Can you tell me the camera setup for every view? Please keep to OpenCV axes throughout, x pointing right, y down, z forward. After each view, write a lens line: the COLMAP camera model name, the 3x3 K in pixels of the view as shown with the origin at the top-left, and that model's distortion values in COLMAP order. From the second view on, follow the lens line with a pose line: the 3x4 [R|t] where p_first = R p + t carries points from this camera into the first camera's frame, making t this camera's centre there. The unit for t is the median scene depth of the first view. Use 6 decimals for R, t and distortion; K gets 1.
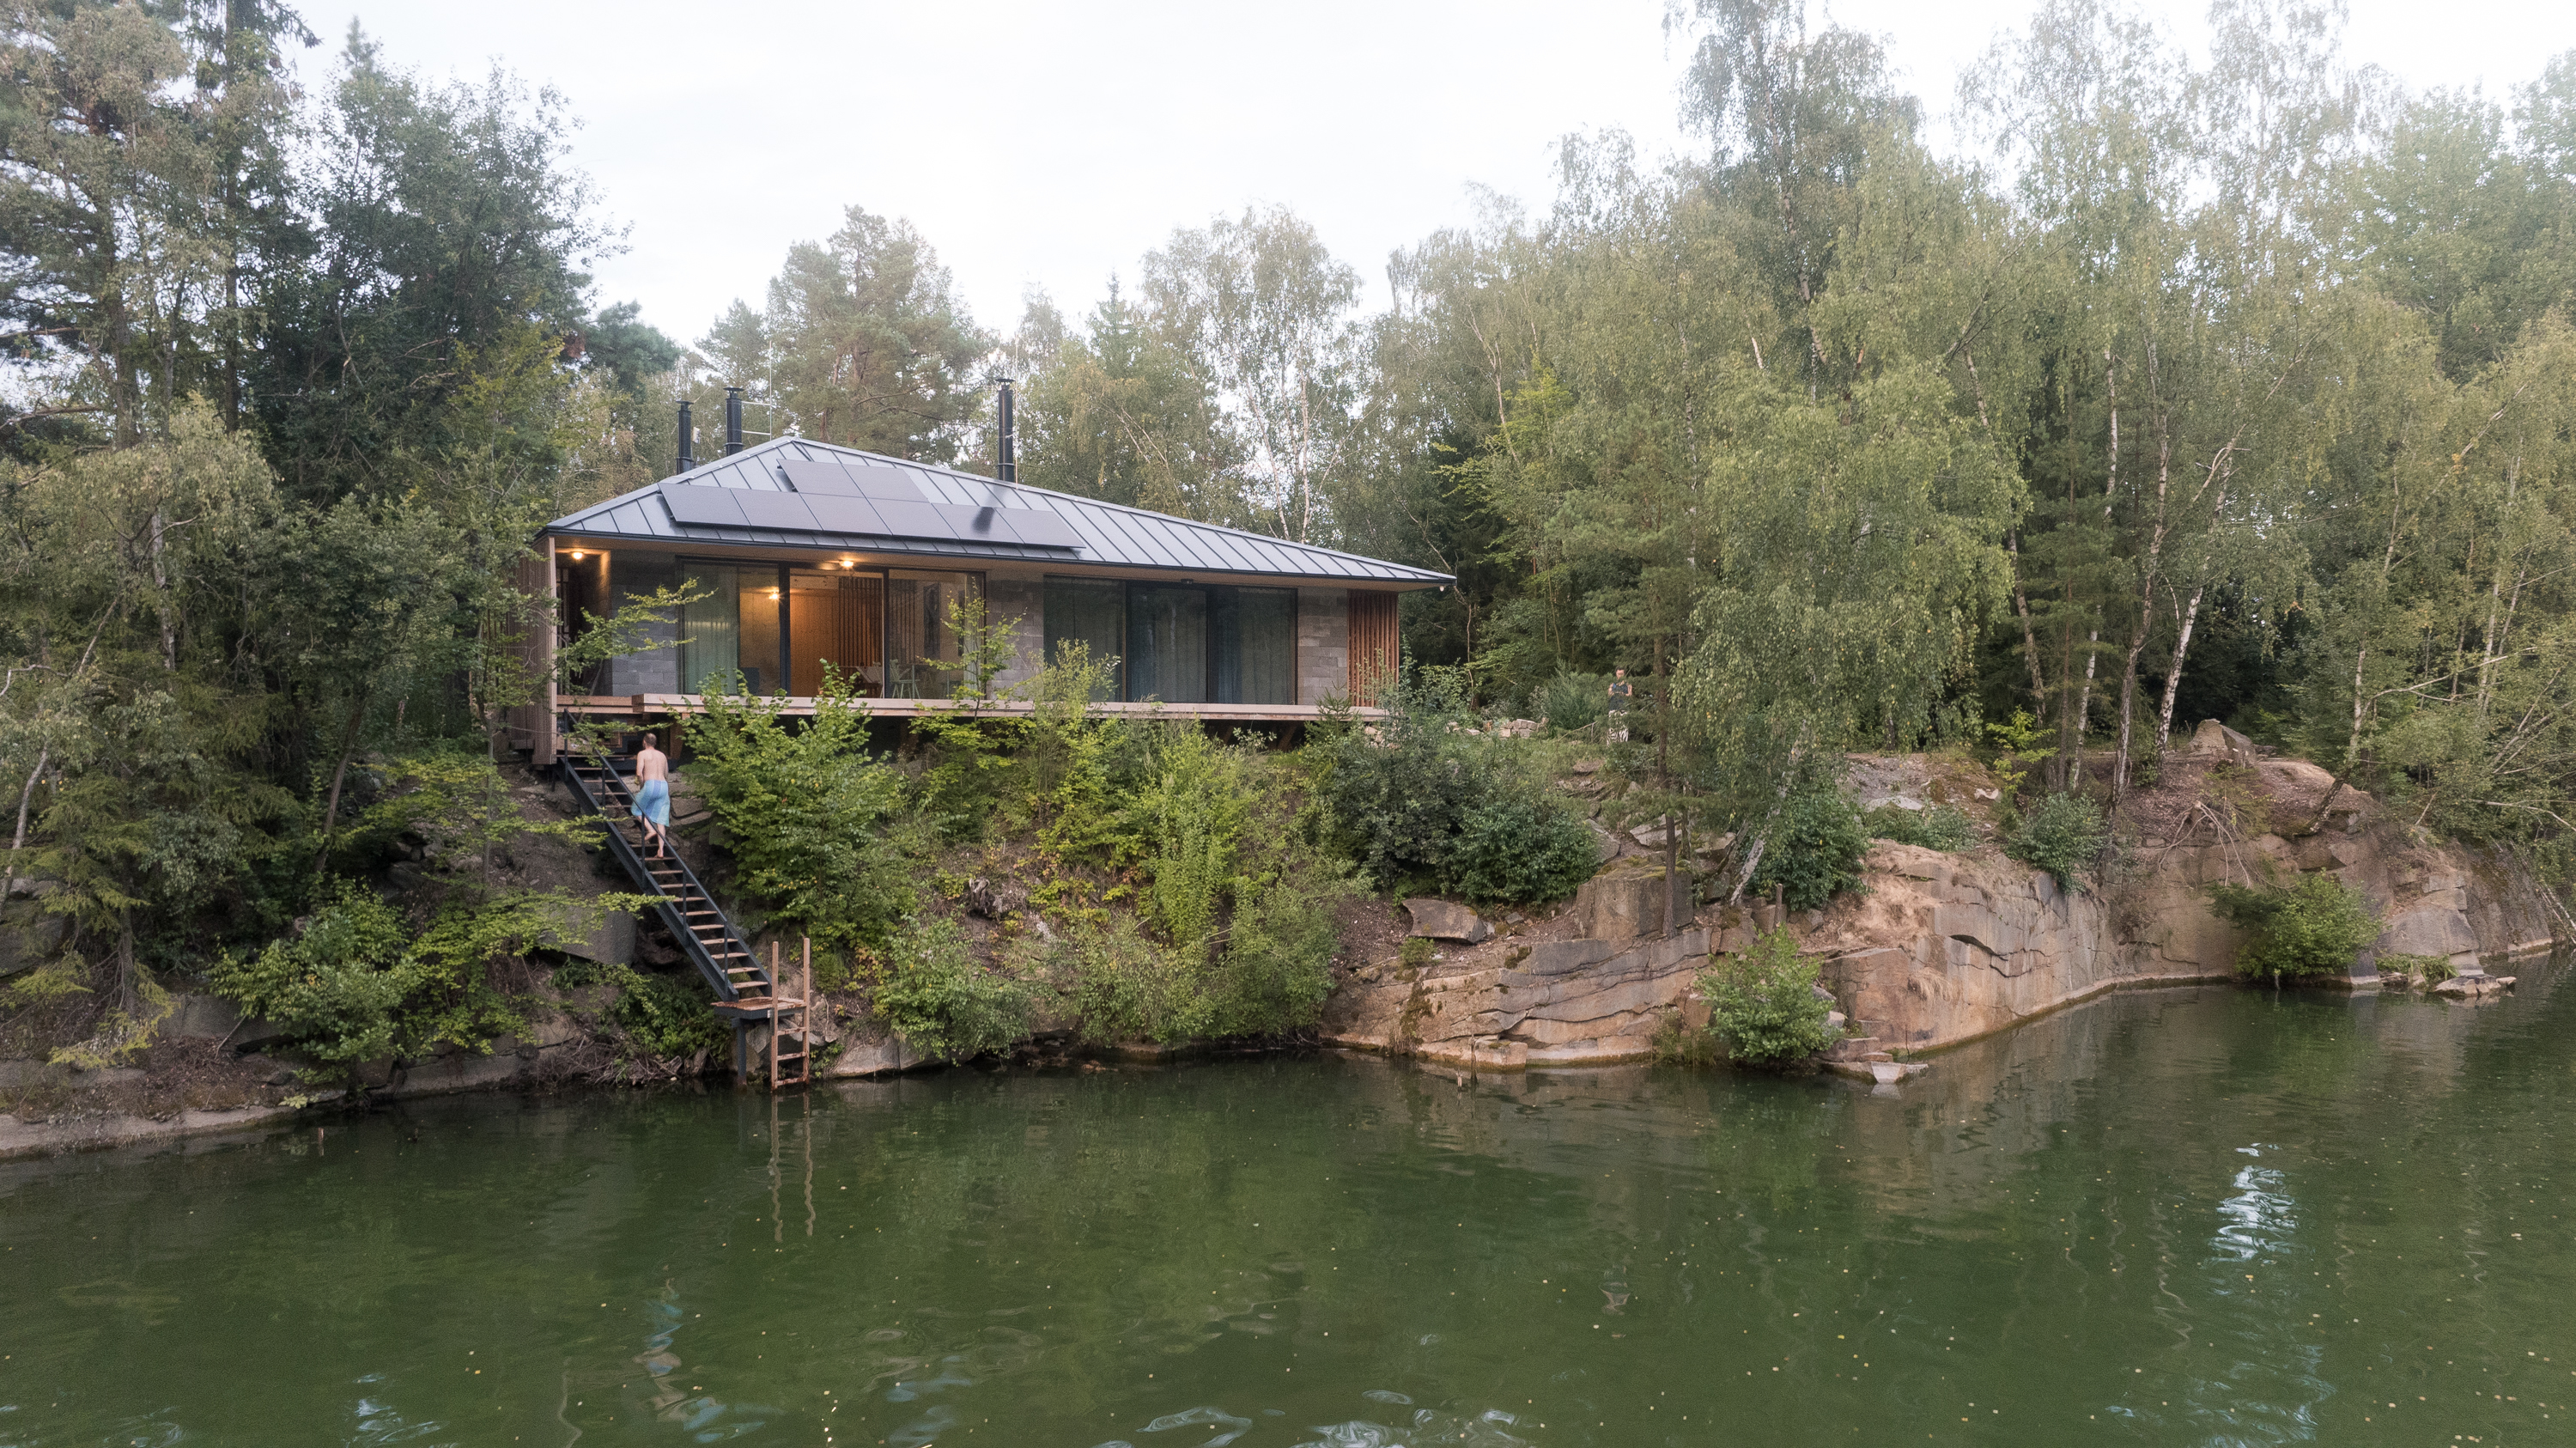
lens RADIAL K [[1729.5, 0, 1291.5], [0, 1729.5, 720.6], [0, 0, 1]] dist [0.007804, 0.002003]
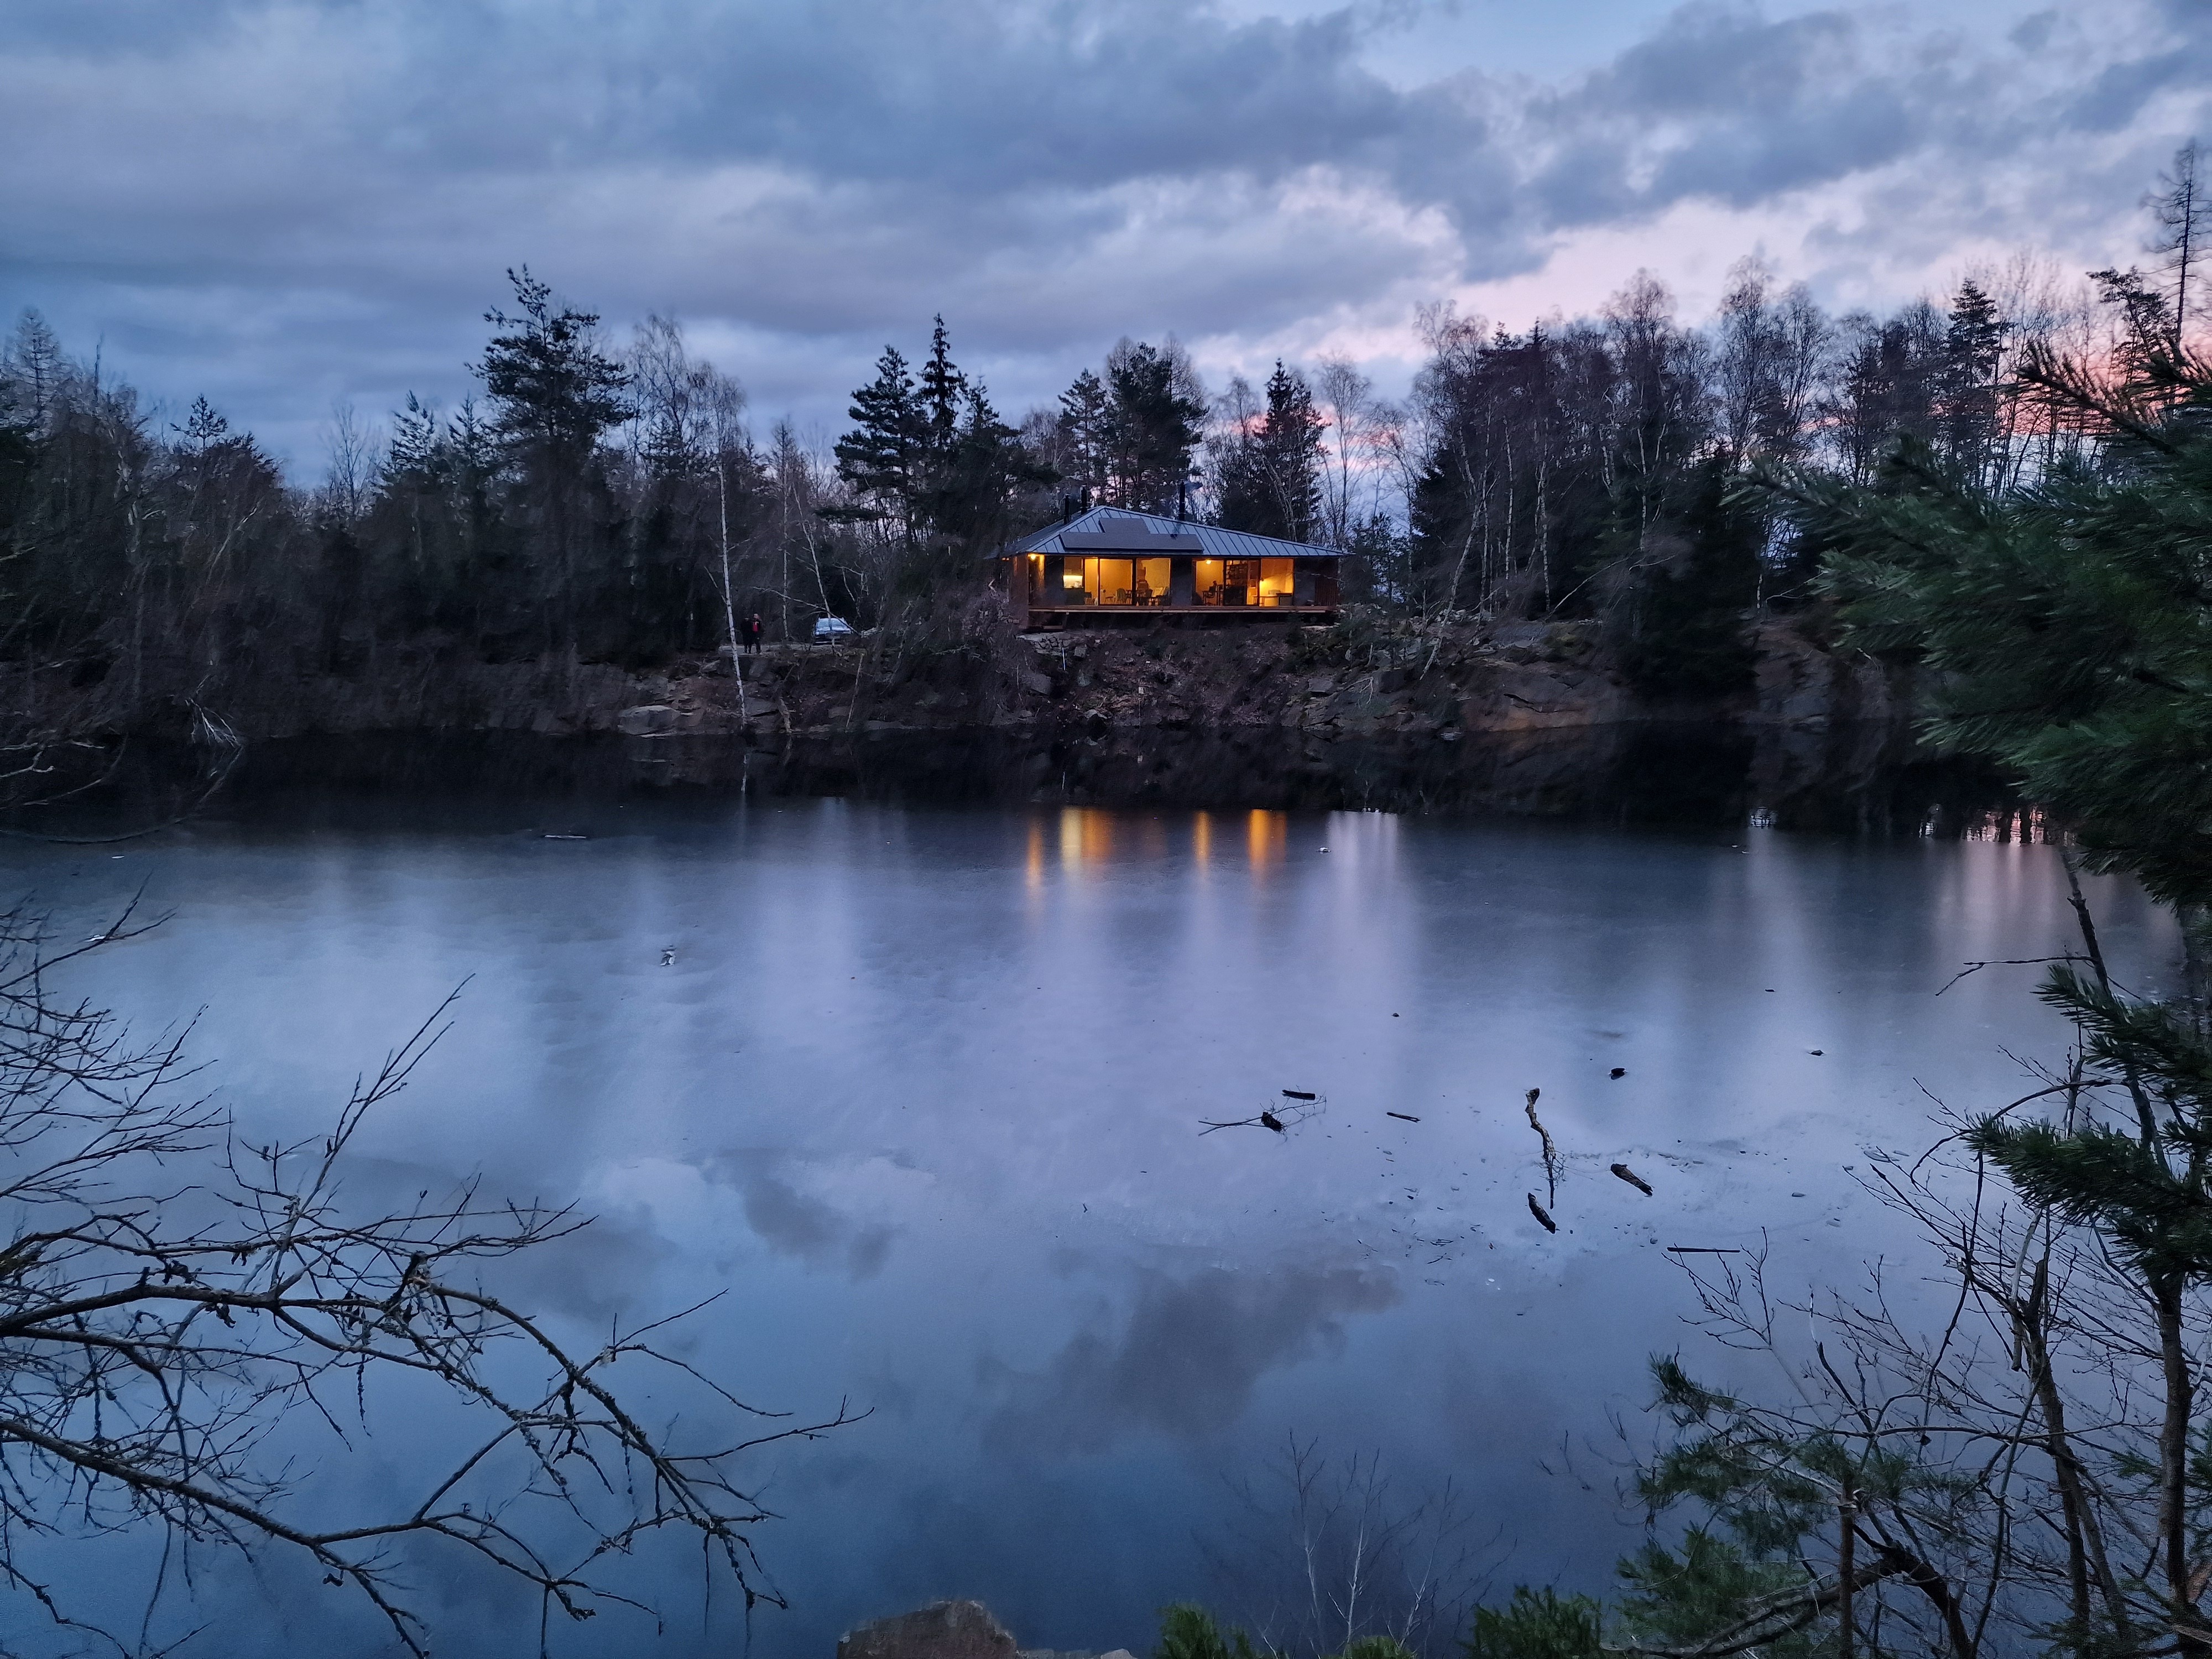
lens RADIAL K [[1477.2, 0, 1104.8], [0, 1477.2, 830.8], [0, 0, 1]] dist [0.000571, -0.000001]
pose [[0.955259, 0.050102, -0.291498, 0.489458], [0.000136, 0.985474, 0.169829, -0.067153], [0.295772, -0.162270, 0.941375, -1.493425]]
